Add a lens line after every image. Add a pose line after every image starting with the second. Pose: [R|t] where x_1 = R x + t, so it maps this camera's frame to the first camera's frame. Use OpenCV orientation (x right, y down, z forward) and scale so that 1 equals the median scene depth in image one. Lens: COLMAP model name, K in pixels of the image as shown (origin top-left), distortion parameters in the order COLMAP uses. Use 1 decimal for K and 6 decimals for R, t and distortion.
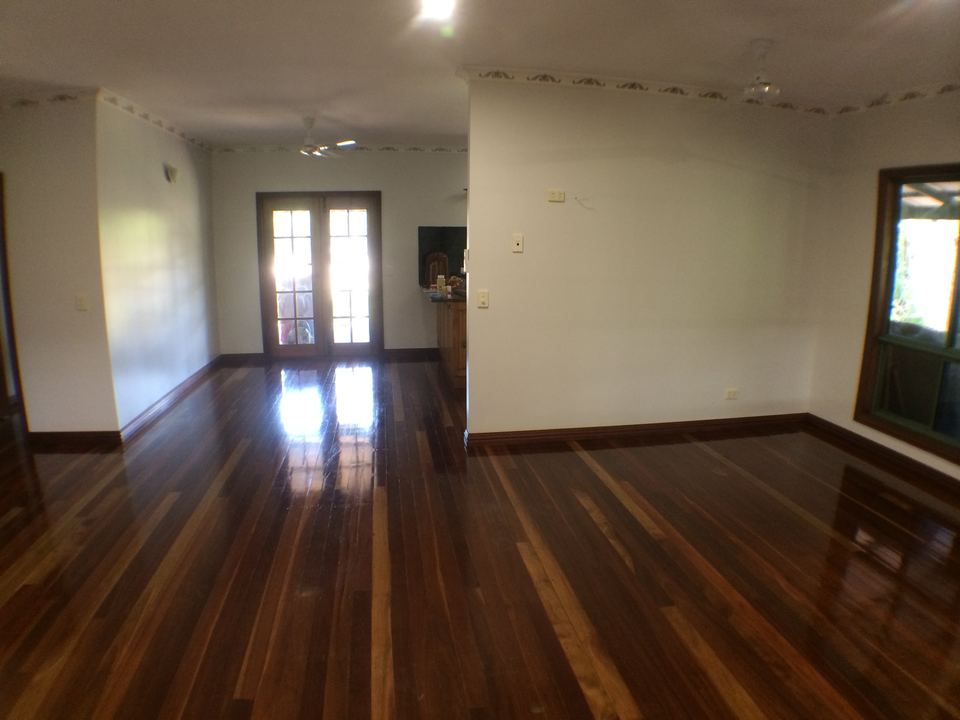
lens RADIAL K [[582.6, 0, 477.7], [0, 582.6, 354.1], [0, 0, 1]] dist [-0.165642, 0.019556]
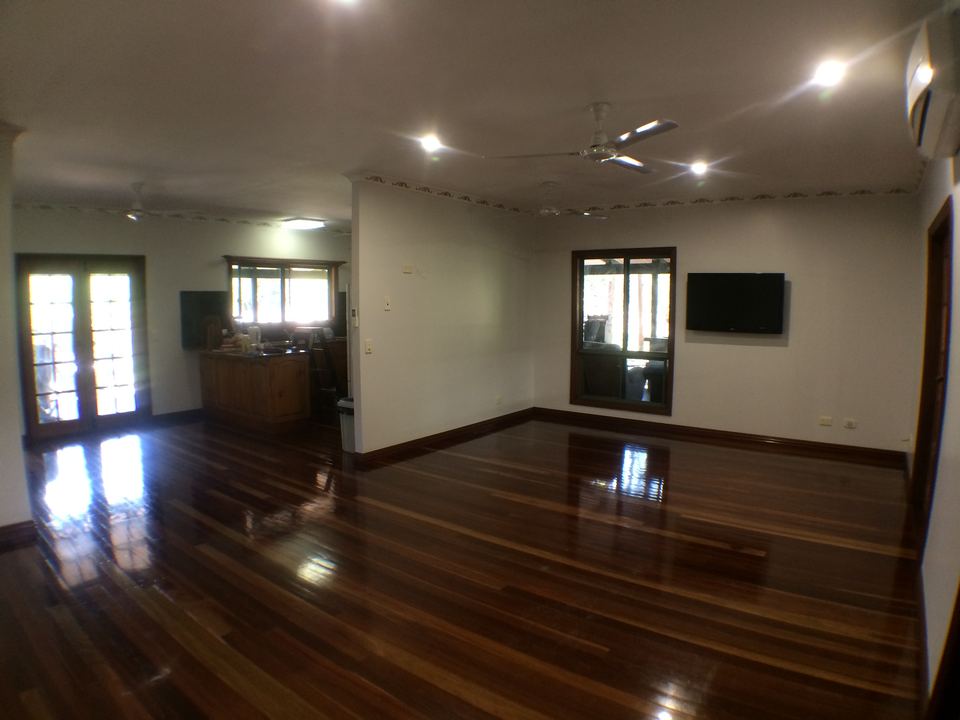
lens RADIAL K [[582.6, 0, 482.0], [0, 582.6, 351.9], [0, 0, 1]] dist [-0.165642, 0.019556]
pose [[0.726230, -0.066277, 0.684249, -0.405275], [0.140775, 0.988587, -0.053656, 0.014451], [-0.672883, 0.135292, 0.727272, -0.064559]]
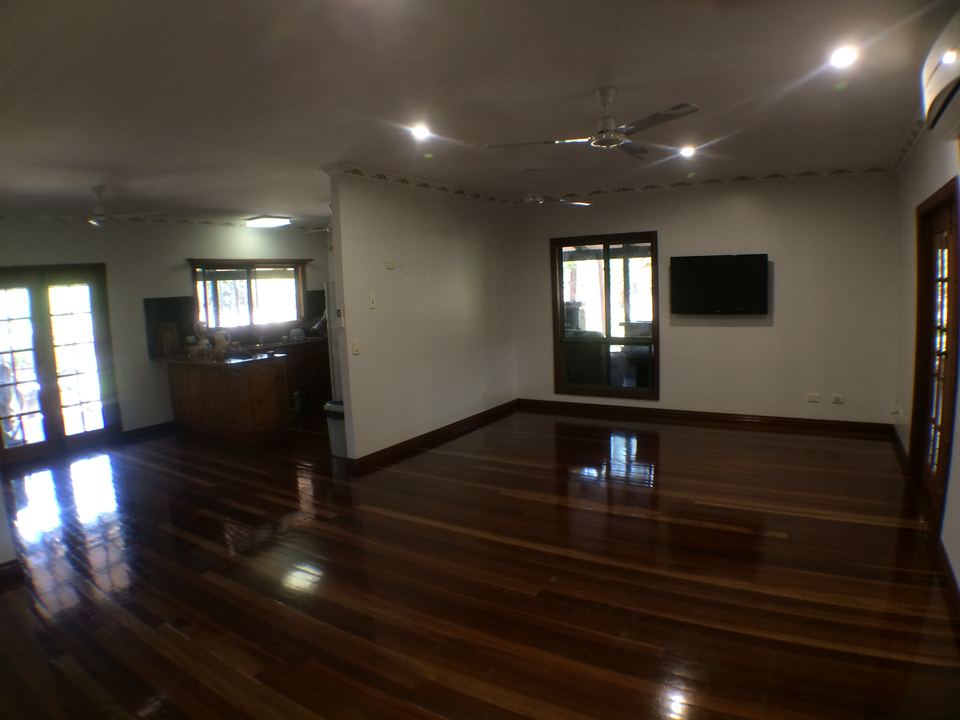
lens RADIAL K [[582.6, 0, 482.0], [0, 582.6, 357.1], [0, 0, 1]] dist [-0.165642, 0.019556]
pose [[0.665119, -0.122081, 0.736691, -0.424554], [0.194680, 0.980778, -0.013236, -0.002149], [-0.720914, 0.152222, 0.676100, -0.016043]]
